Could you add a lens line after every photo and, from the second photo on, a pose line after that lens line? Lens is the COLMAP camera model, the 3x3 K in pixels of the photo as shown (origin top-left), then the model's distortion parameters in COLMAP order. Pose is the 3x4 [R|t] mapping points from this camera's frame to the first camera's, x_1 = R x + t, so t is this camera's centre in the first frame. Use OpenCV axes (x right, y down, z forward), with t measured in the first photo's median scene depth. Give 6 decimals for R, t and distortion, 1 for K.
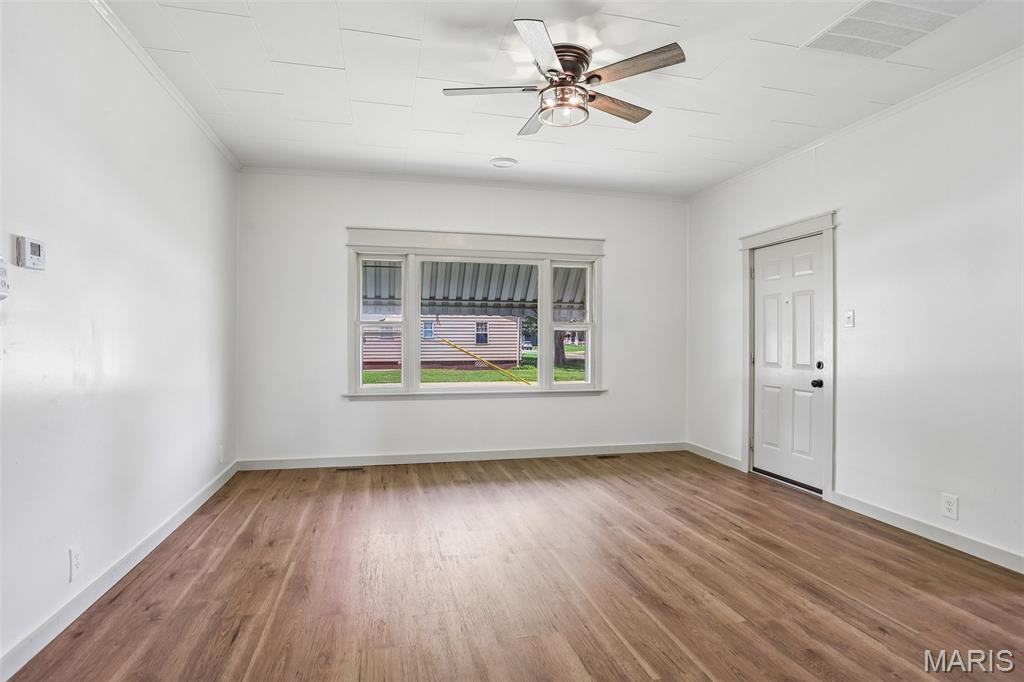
lens RADIAL K [[516.2, 0, 508.2], [0, 516.2, 337.7], [0, 0, 1]] dist [-0.063218, 0.025263]
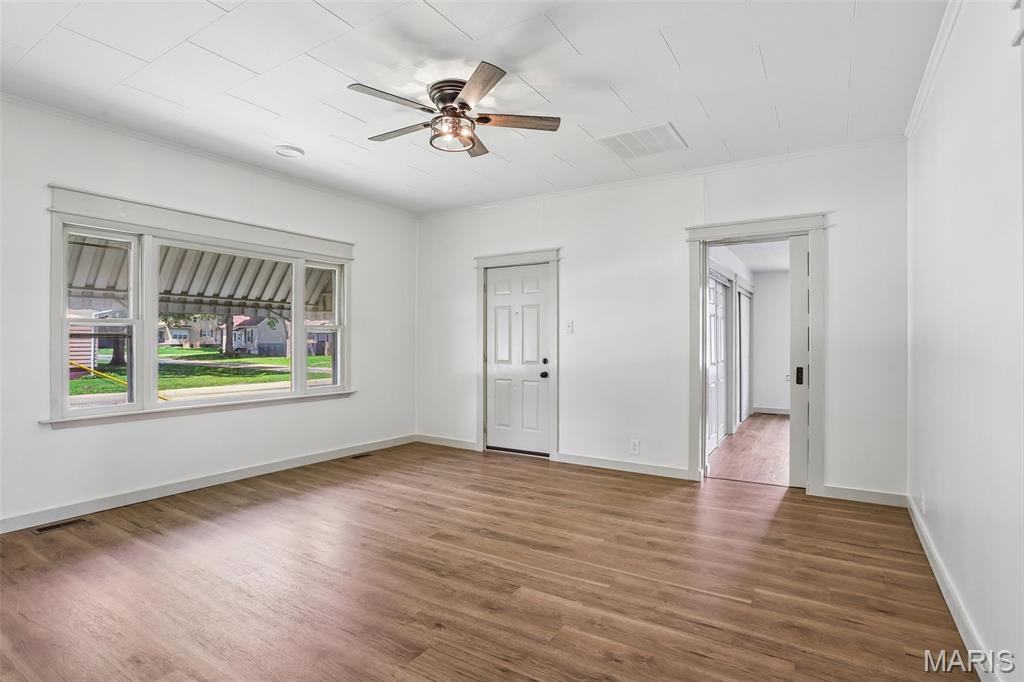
lens RADIAL K [[516.2, 0, 507.5], [0, 516.2, 338.3], [0, 0, 1]] dist [-0.063218, 0.025263]
pose [[0.722458, 0.001518, 0.691414, -0.589002], [-0.001420, 0.999999, -0.000712, -0.007294], [-0.691414, -0.000468, 0.722459, 0.112951]]
